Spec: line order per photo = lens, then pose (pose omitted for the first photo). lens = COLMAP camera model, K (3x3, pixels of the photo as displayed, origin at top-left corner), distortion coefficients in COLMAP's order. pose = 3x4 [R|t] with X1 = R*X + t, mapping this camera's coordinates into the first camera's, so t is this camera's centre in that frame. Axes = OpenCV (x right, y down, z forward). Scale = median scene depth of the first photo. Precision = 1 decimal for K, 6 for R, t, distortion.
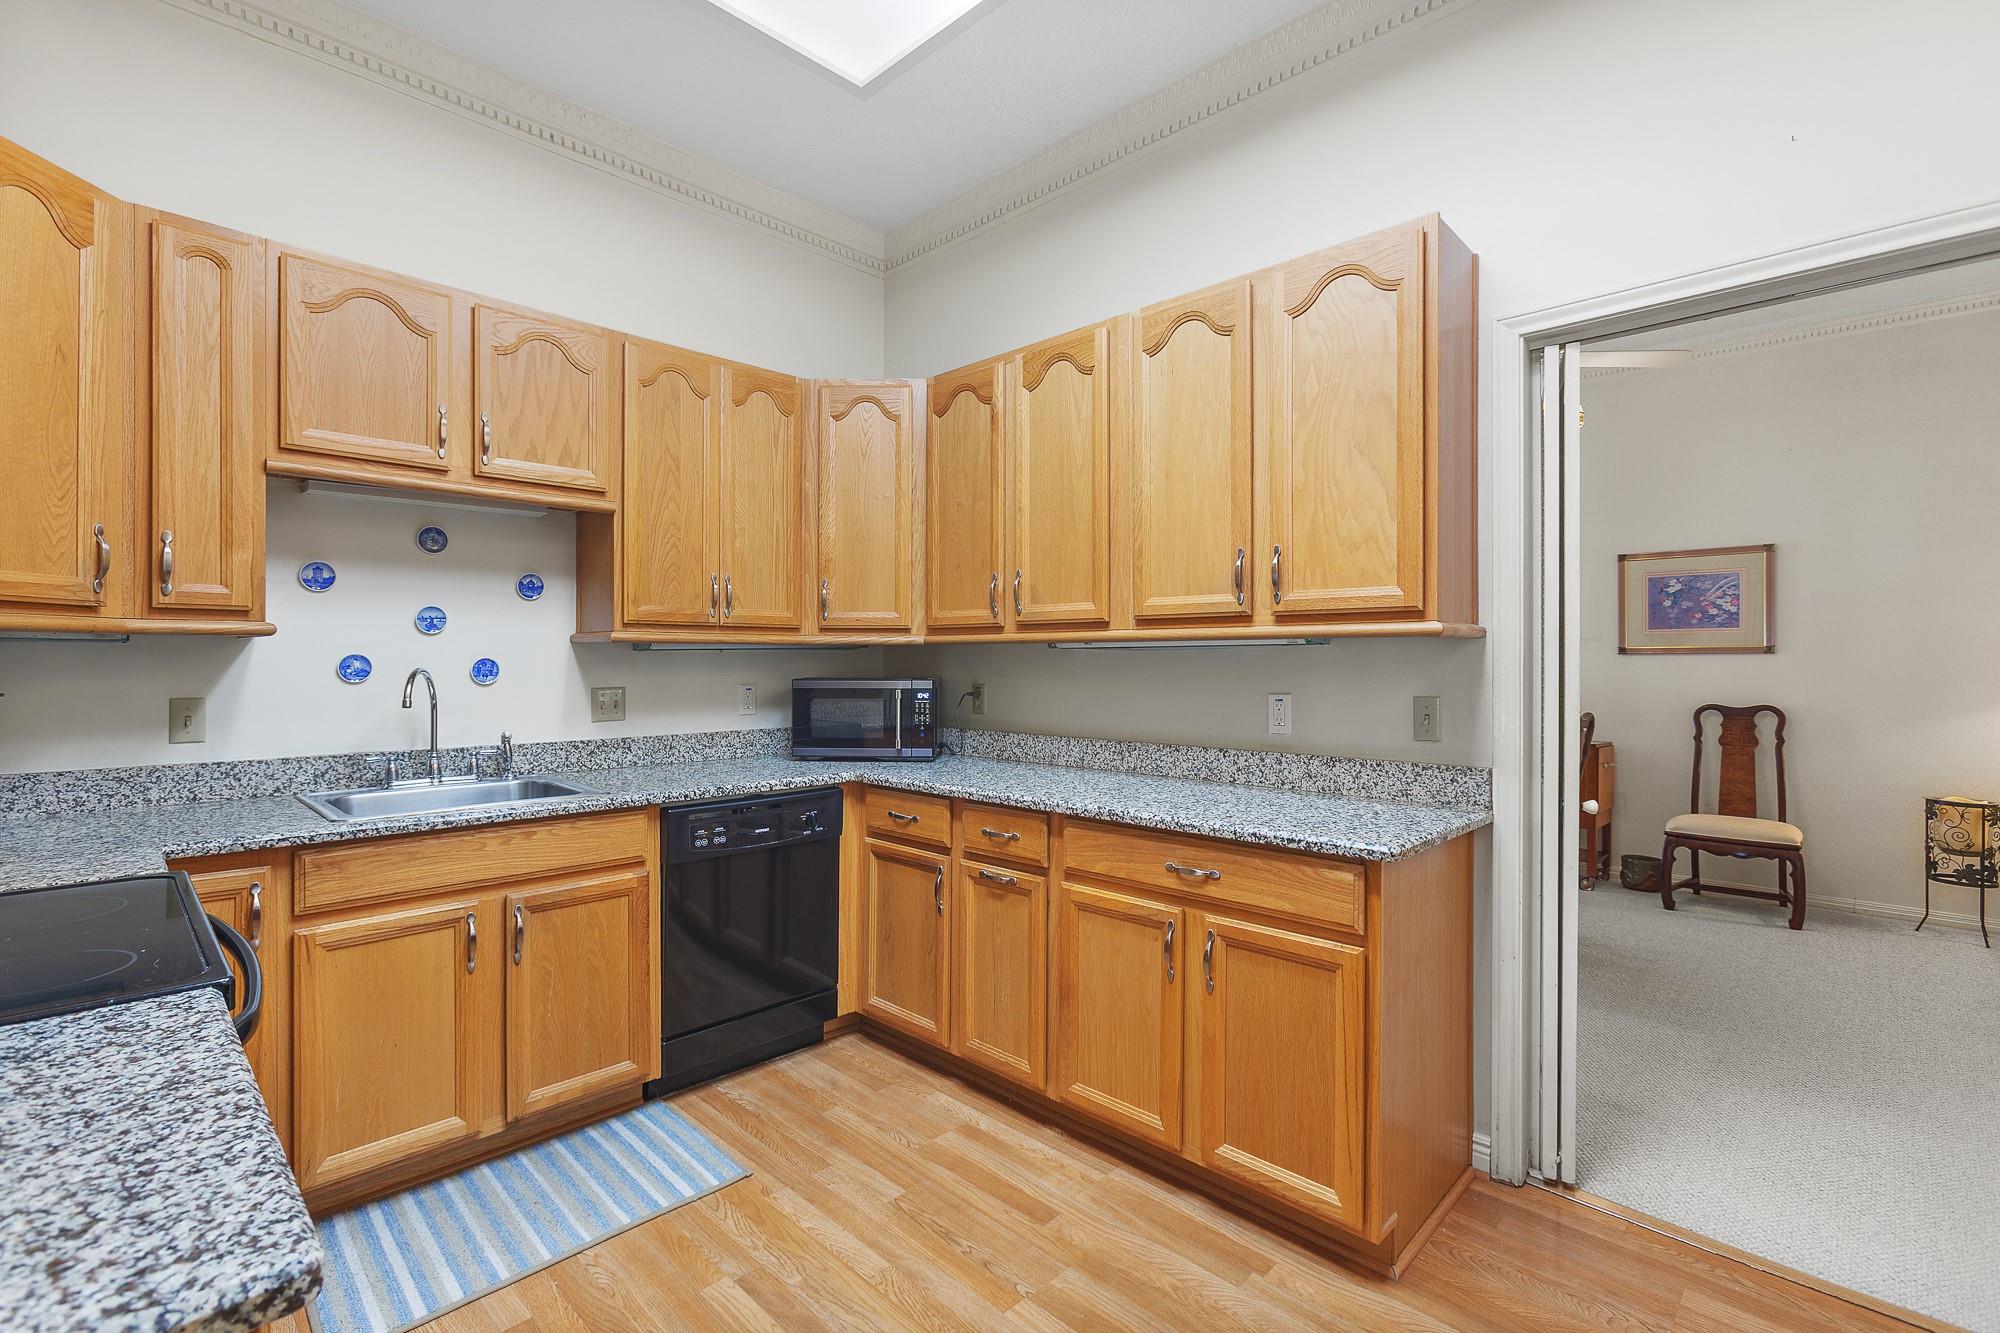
lens RADIAL K [[873.4, 0, 998.8], [0, 873.4, 664.7], [0, 0, 1]] dist [-0.003754, -0.000291]
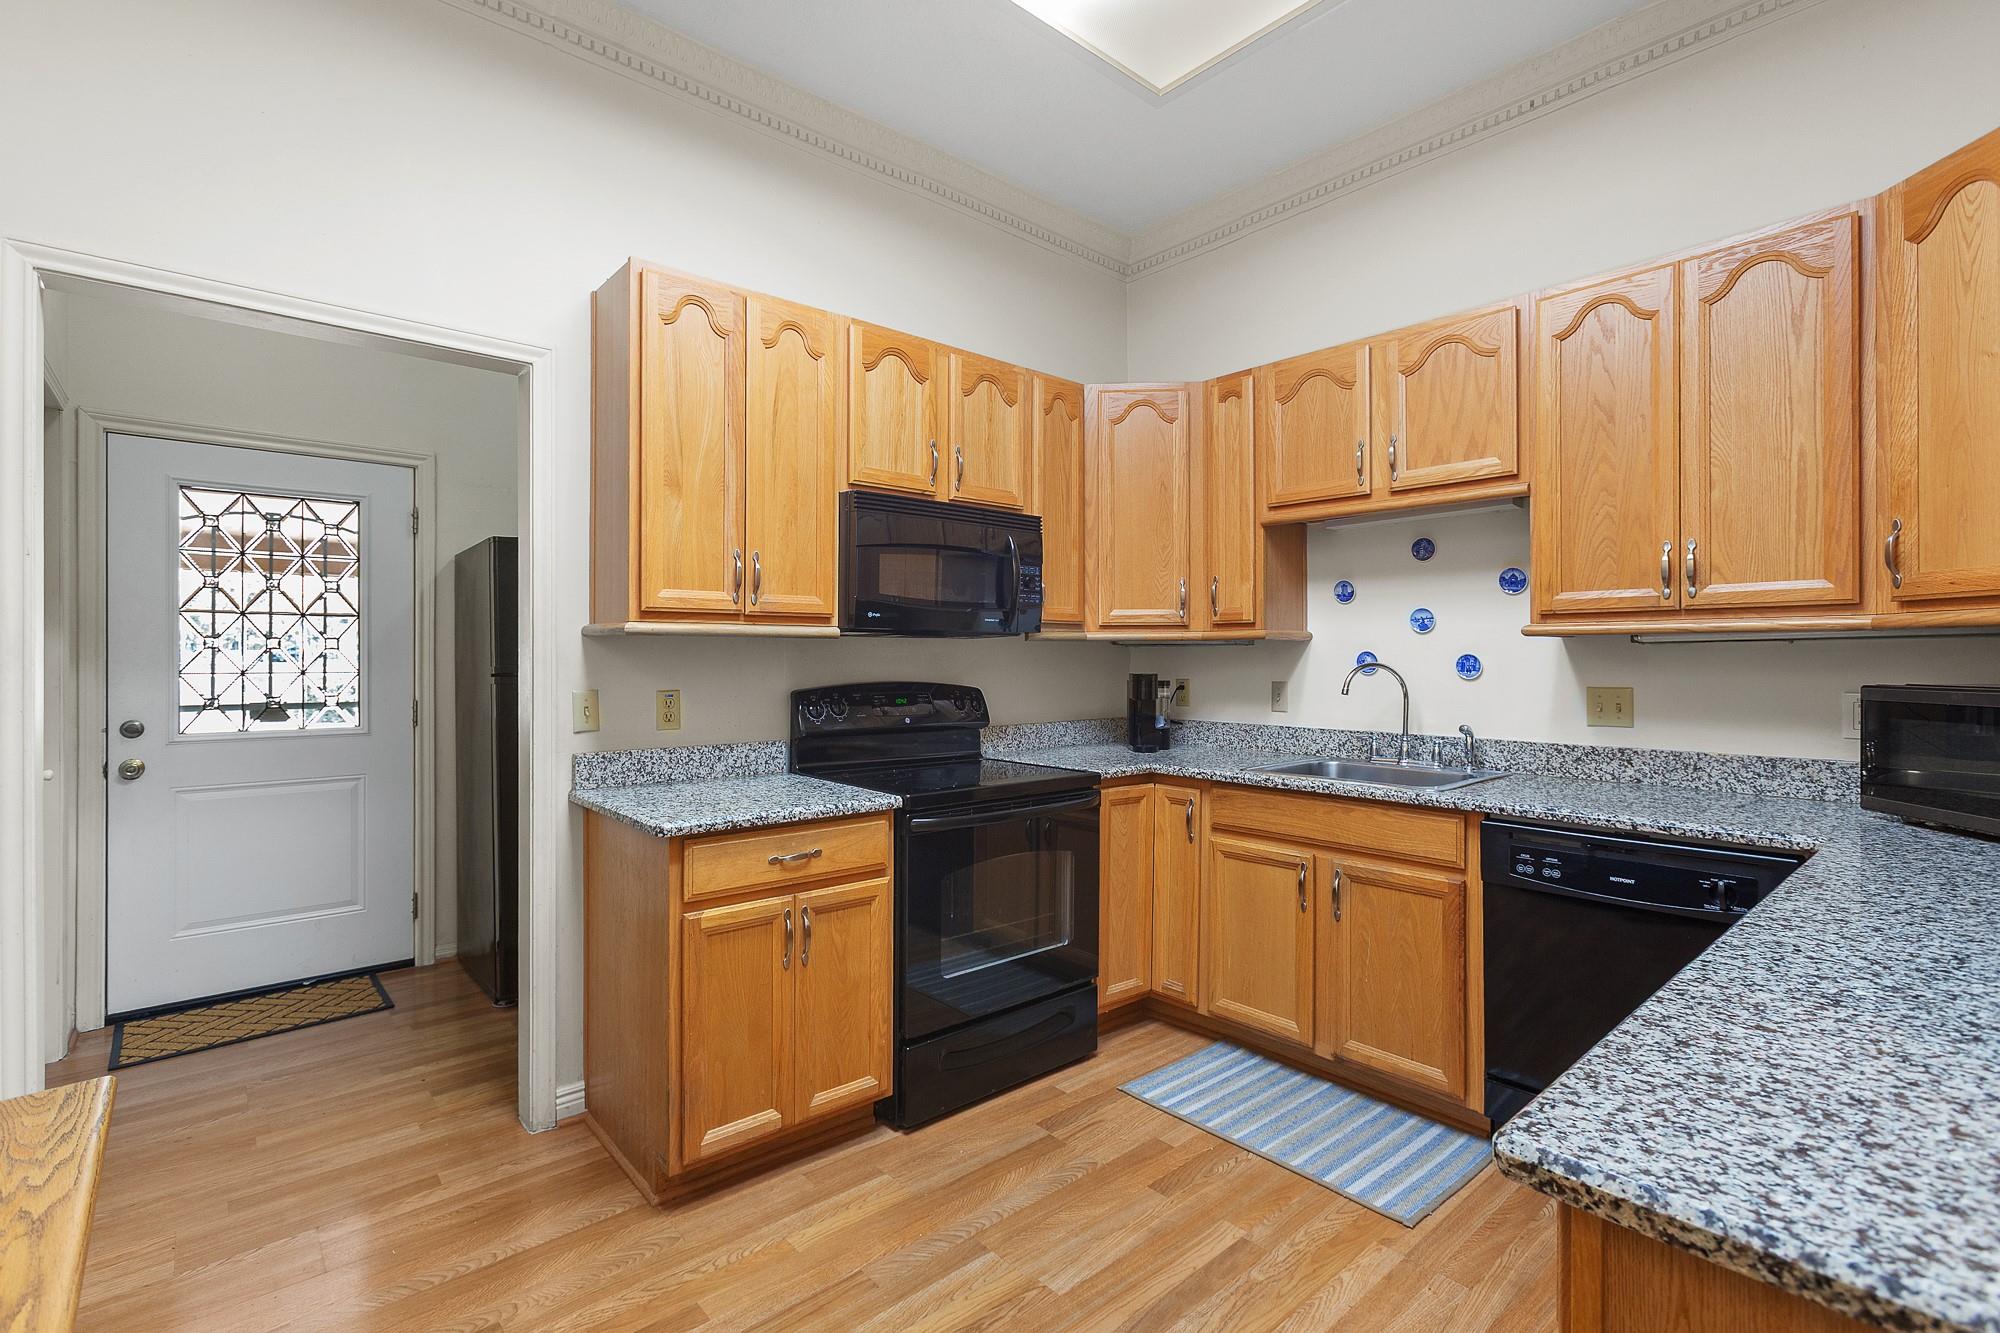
lens RADIAL K [[912.2, 0, 990.1], [0, 912.2, 658.9], [0, 0, 1]] dist [-0.008831, 0.002373]
pose [[-0.070879, -0.000803, -0.997485, 0.585294], [-0.005254, 0.999986, -0.000432, 0.001936], [0.997471, 0.005210, -0.070883, 0.544090]]
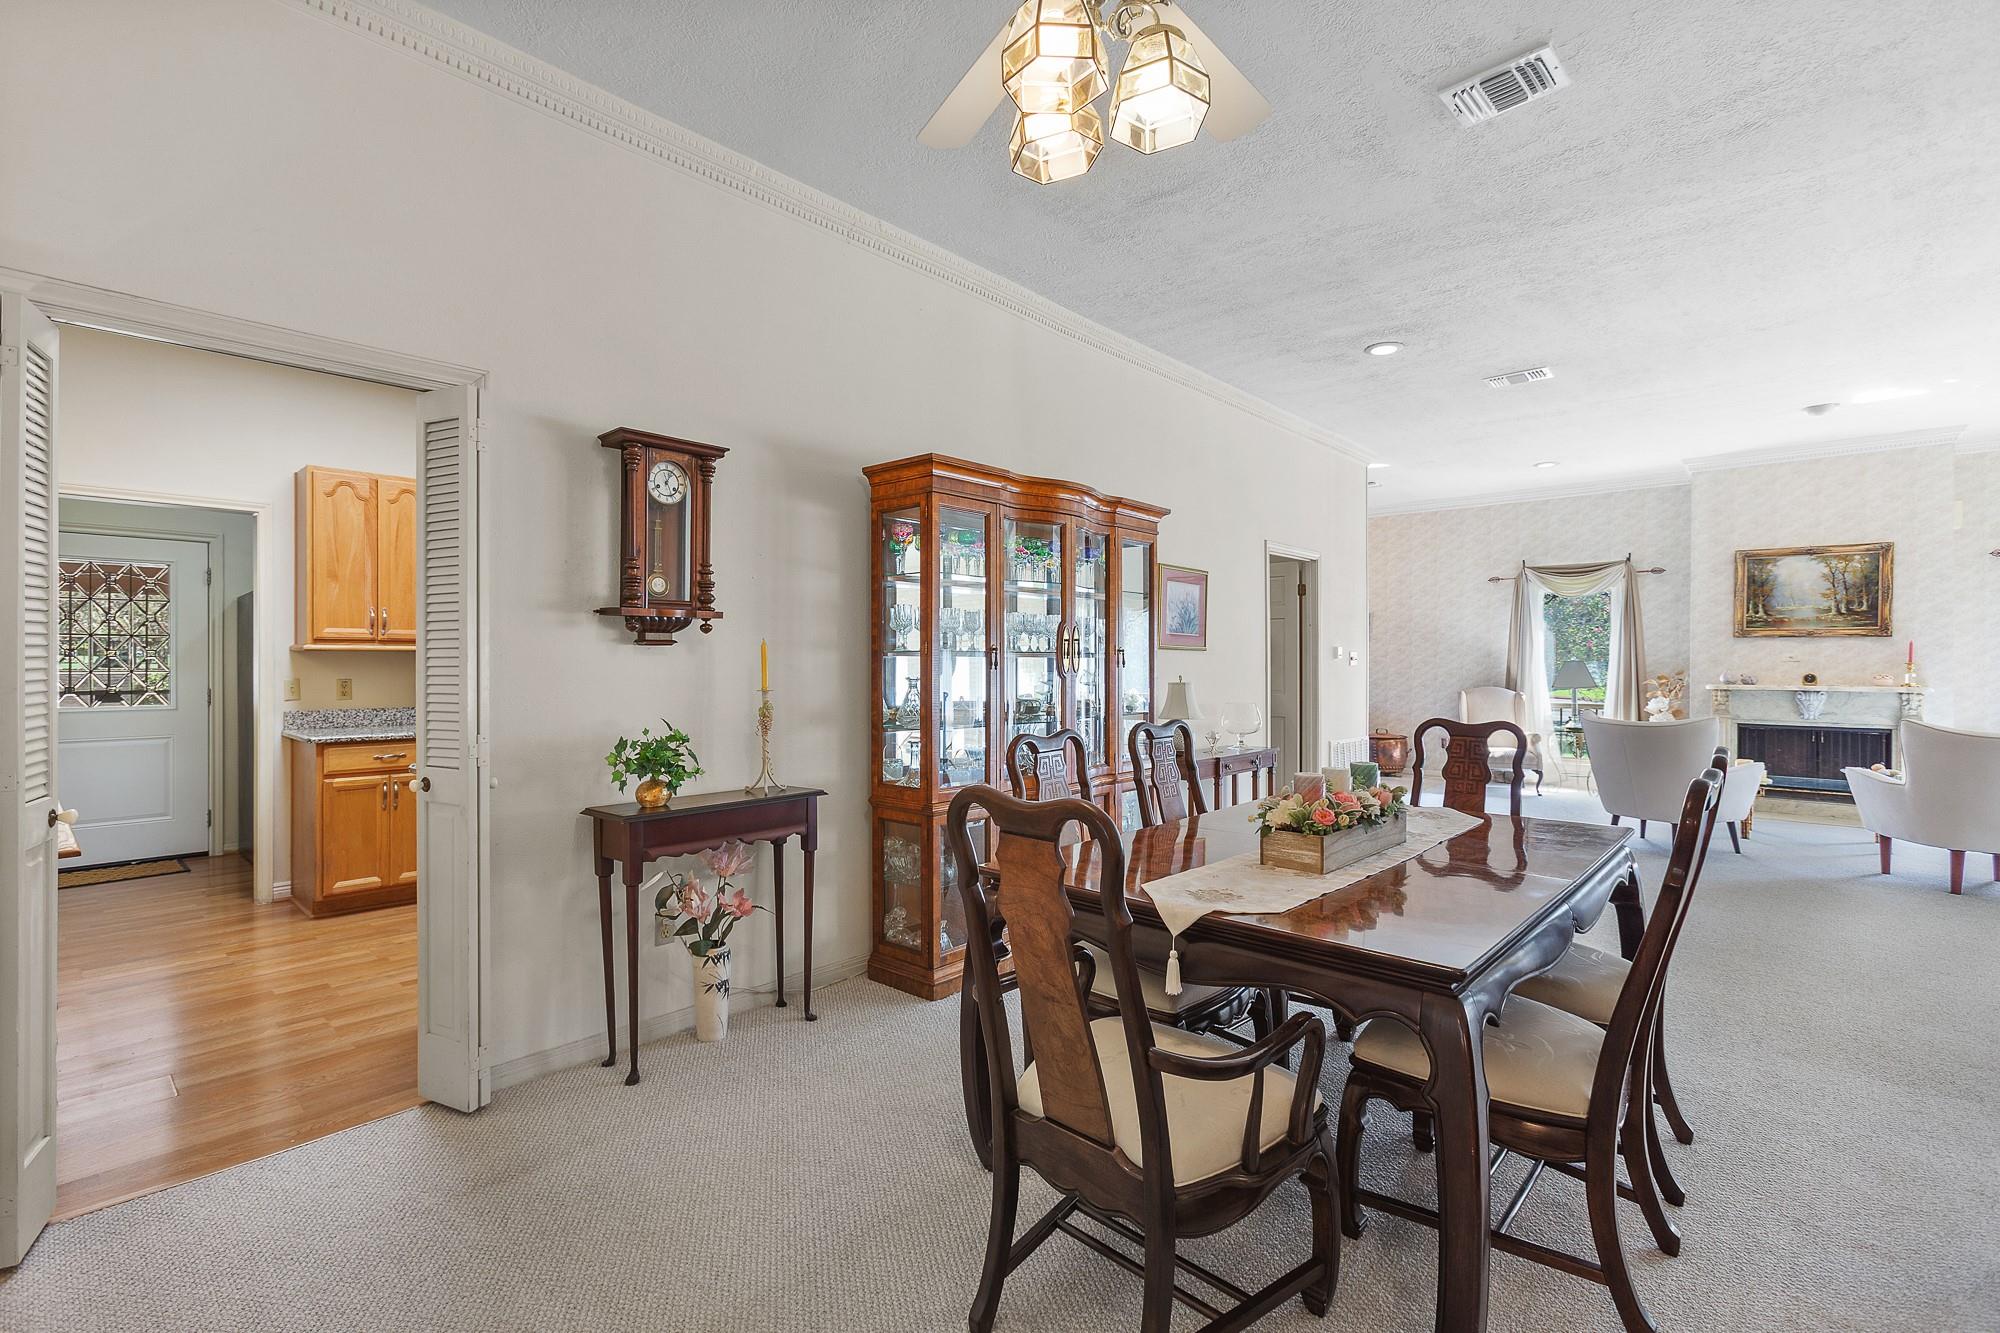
lens RADIAL K [[912.2, 0, 1001.9], [0, 912.2, 666.3], [0, 0, 1]] dist [-0.008831, 0.002373]
pose [[0.044122, 0.000948, -0.999026, 1.011704], [-0.005417, 0.999985, 0.000710, 0.002072], [0.999011, 0.005380, 0.044126, 0.920792]]
